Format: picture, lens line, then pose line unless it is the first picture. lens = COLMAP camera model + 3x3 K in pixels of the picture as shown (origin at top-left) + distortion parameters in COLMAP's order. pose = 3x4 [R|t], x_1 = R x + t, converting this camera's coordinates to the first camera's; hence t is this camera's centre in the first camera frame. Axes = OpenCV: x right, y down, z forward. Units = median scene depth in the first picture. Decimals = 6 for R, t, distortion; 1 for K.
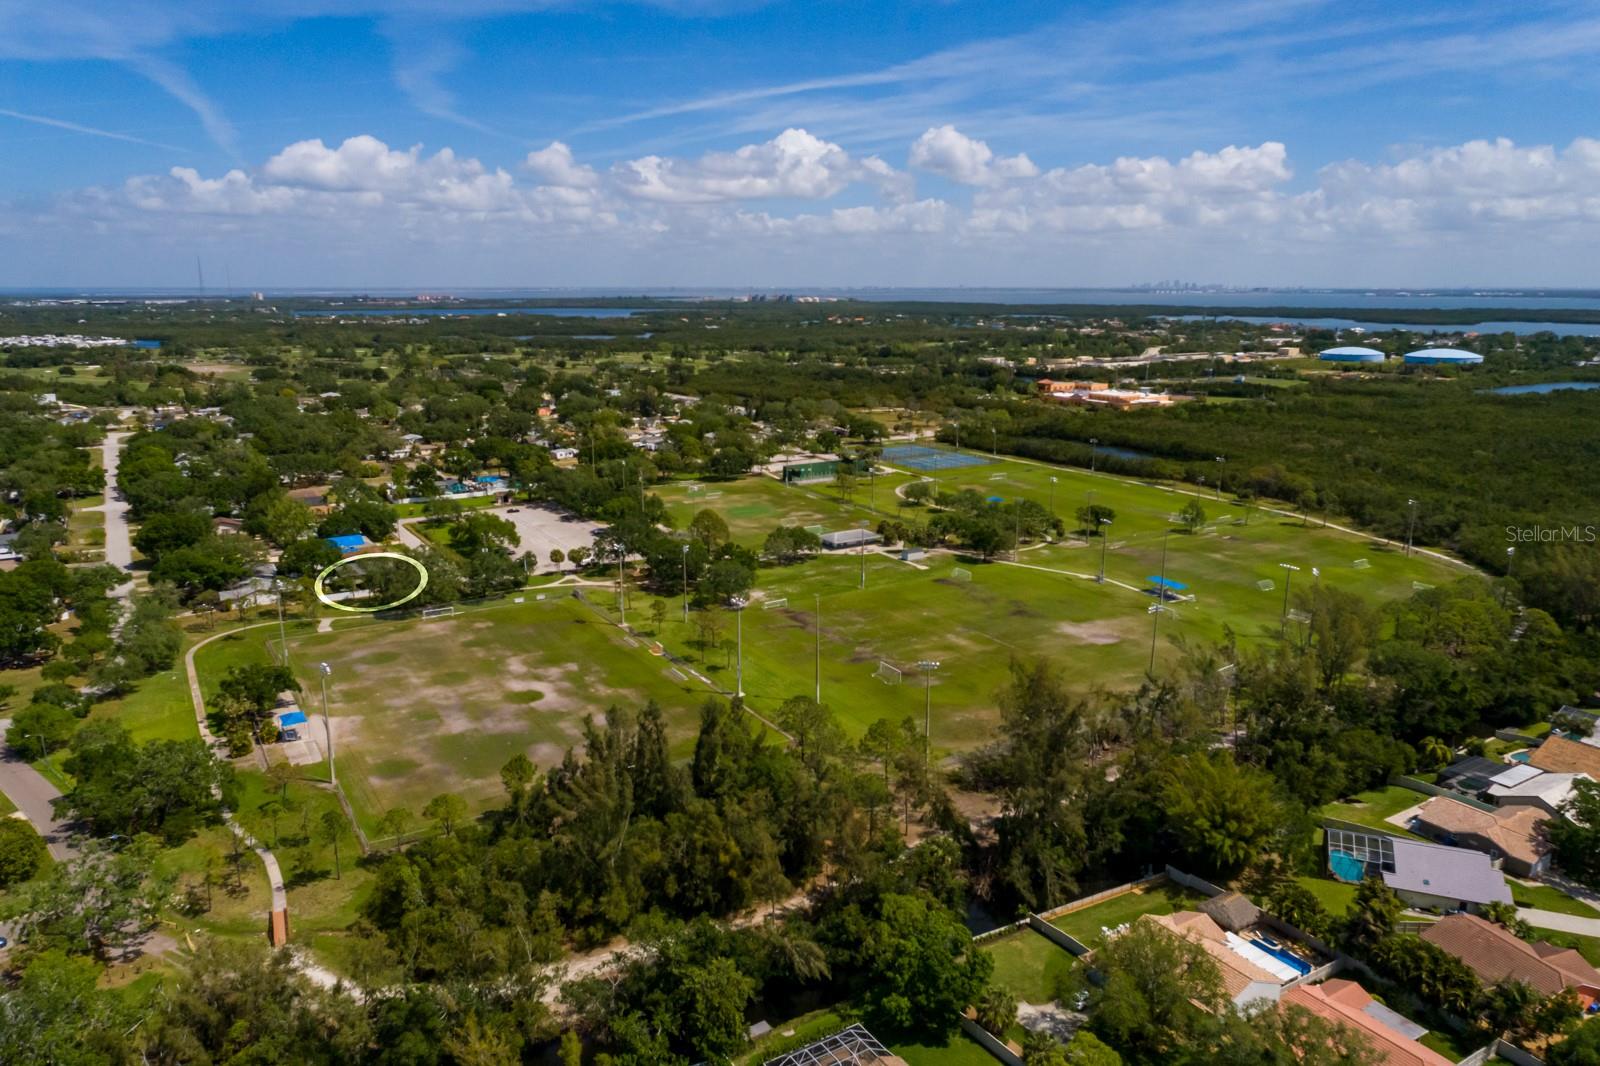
lens RADIAL K [[1097.5, 0, 800.0], [0, 1097.5, 533.0], [0, 0, 1]] dist [-0.006228, 0.022857]
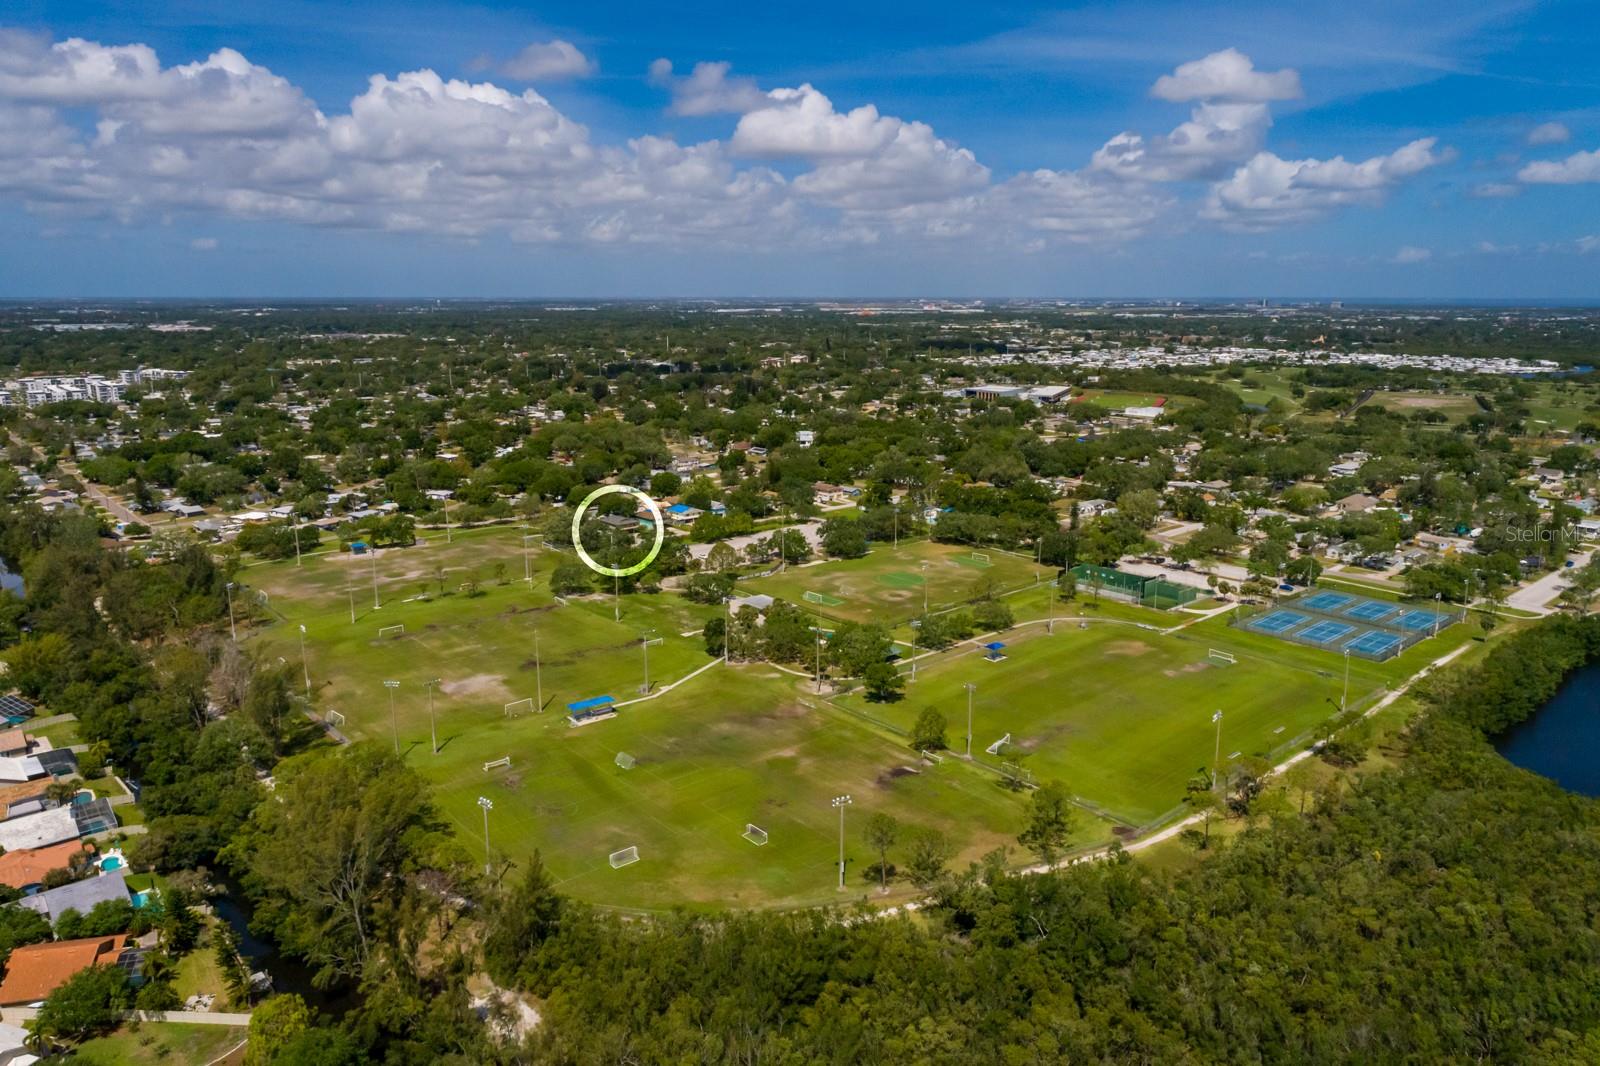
lens RADIAL K [[1073.3, 0, 808.9], [0, 1073.3, 618.8], [0, 0, 1]] dist [0.003921, 0.003856]
pose [[0.178001, 0.287656, -0.941047, 1.010173], [-0.221155, 0.943549, 0.246589, -0.241442], [0.958857, 0.164225, 0.231569, 0.799211]]
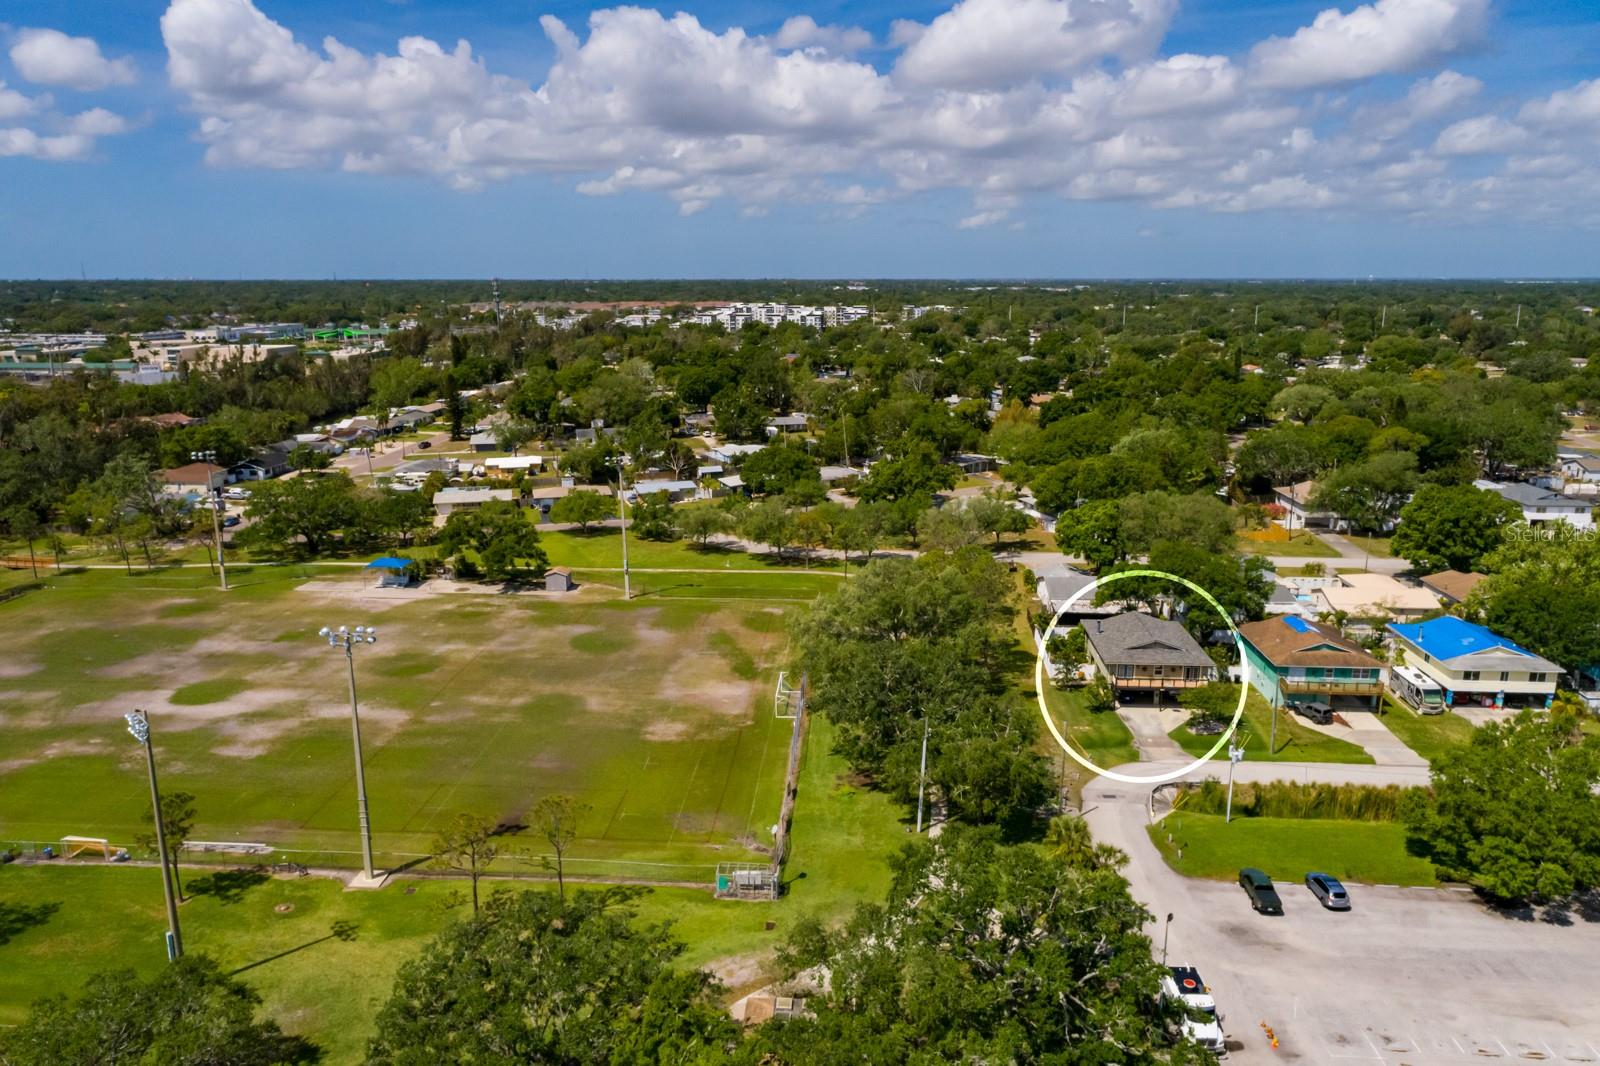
lens RADIAL K [[1097.5, 0, 800.0], [0, 1097.5, 533.0], [0, 0, 1]] dist [-0.006228, 0.022857]
pose [[-0.581670, 0.185611, -0.791965, -0.001681], [-0.179827, 0.920185, 0.347737, -0.107332], [0.793299, 0.344685, -0.501866, 0.940906]]
